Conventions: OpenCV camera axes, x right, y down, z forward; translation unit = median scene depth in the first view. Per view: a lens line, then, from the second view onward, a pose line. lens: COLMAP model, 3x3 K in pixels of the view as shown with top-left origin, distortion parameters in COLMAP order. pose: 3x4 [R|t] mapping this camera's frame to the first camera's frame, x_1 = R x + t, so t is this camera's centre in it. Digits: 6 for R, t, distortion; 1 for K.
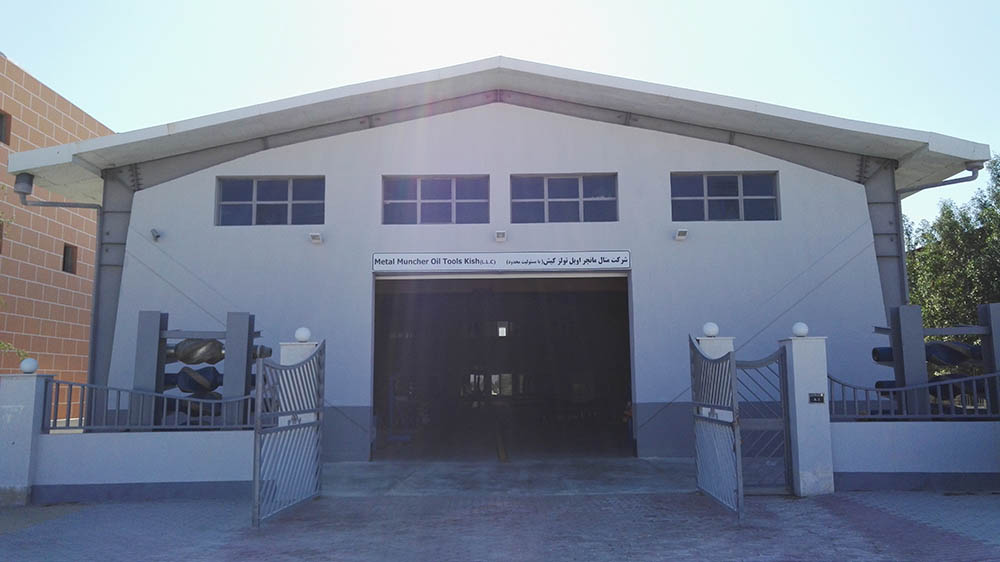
lens RADIAL K [[820.3, 0, 501.2], [0, 820.3, 282.1], [0, 0, 1]] dist [0.052305, -0.004747]
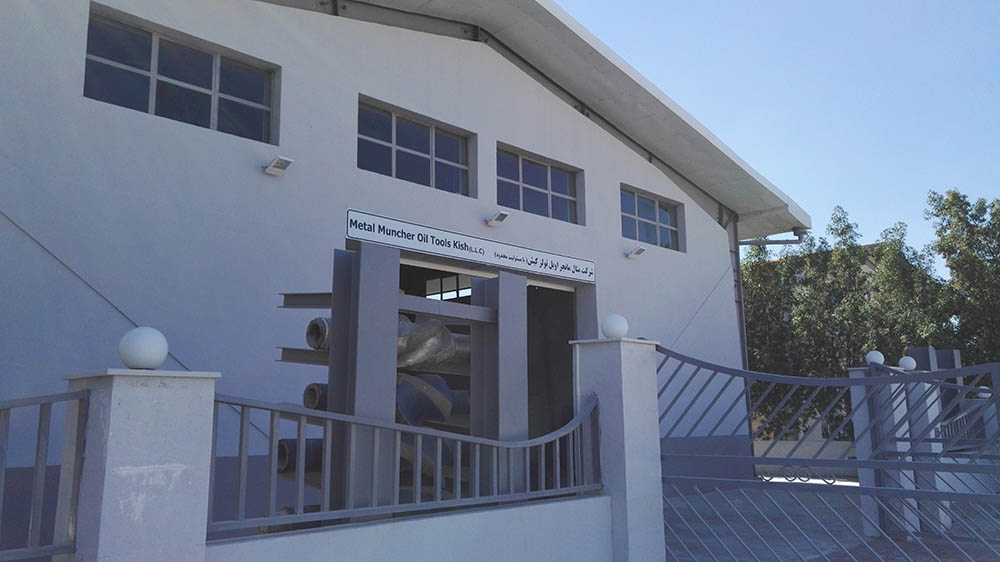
lens RADIAL K [[820.3, 0, 500.0], [0, 820.3, 277.7], [0, 0, 1]] dist [0.052305, -0.004747]
pose [[0.707494, 0.127565, 0.695111, -0.503801], [-0.091545, 0.991830, -0.088843, 0.062208], [-0.700766, -0.000778, 0.713391, 0.462328]]
